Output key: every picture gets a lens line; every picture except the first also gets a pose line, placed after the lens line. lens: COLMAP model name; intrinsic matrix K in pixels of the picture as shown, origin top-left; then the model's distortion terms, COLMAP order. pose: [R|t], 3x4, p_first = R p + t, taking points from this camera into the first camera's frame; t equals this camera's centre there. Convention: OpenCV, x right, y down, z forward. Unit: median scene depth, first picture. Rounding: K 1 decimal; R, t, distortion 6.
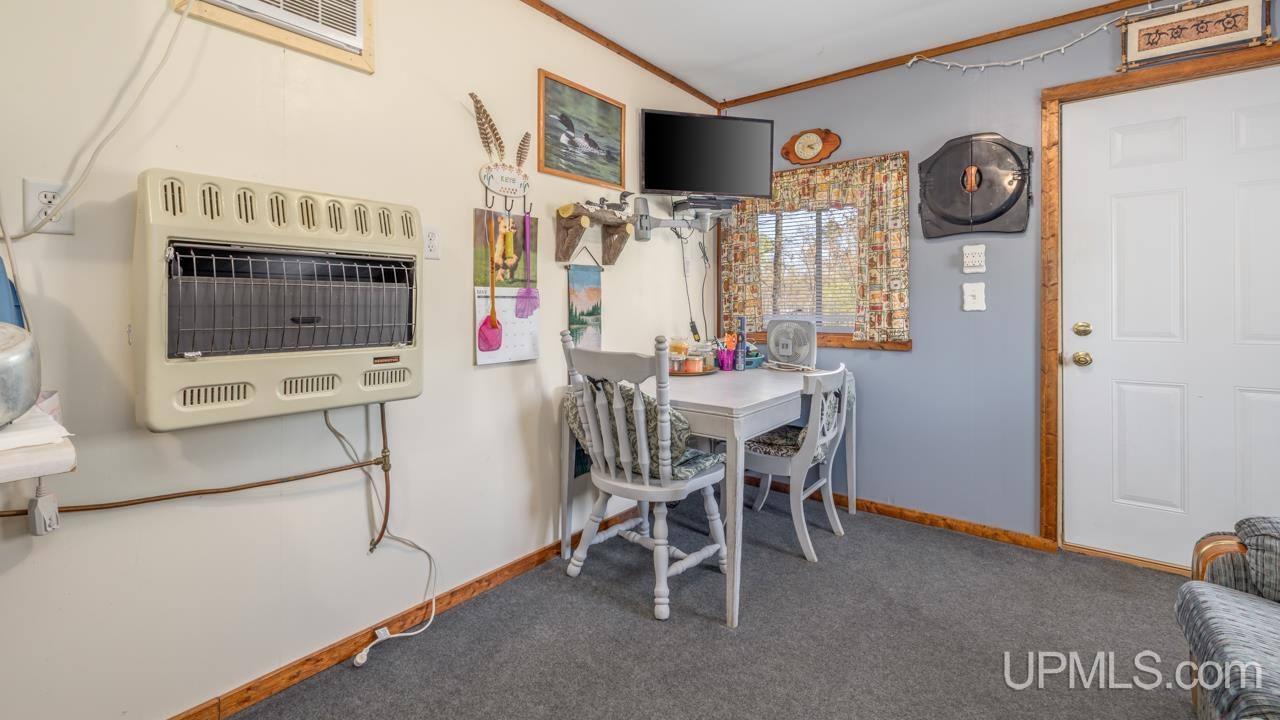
lens RADIAL K [[547.9, 0, 644.0], [0, 547.9, 306.1], [0, 0, 1]] dist [0.001792, 0.000742]
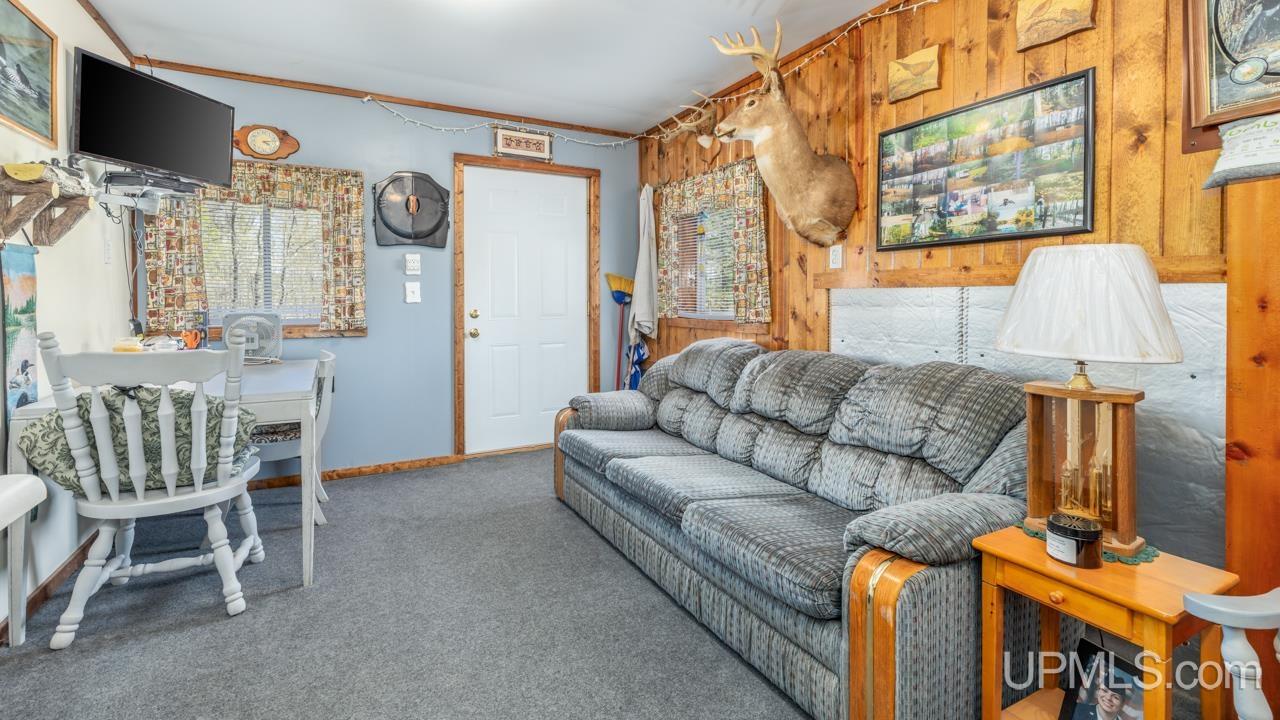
lens RADIAL K [[547.9, 0, 644.0], [0, 547.9, 306.1], [0, 0, 1]] dist [0.001792, 0.000742]
pose [[0.394201, -0.013766, 0.918921, -0.424566], [0.002947, 0.999902, 0.013715, -0.000285], [-0.919020, -0.002698, 0.394202, -0.051583]]
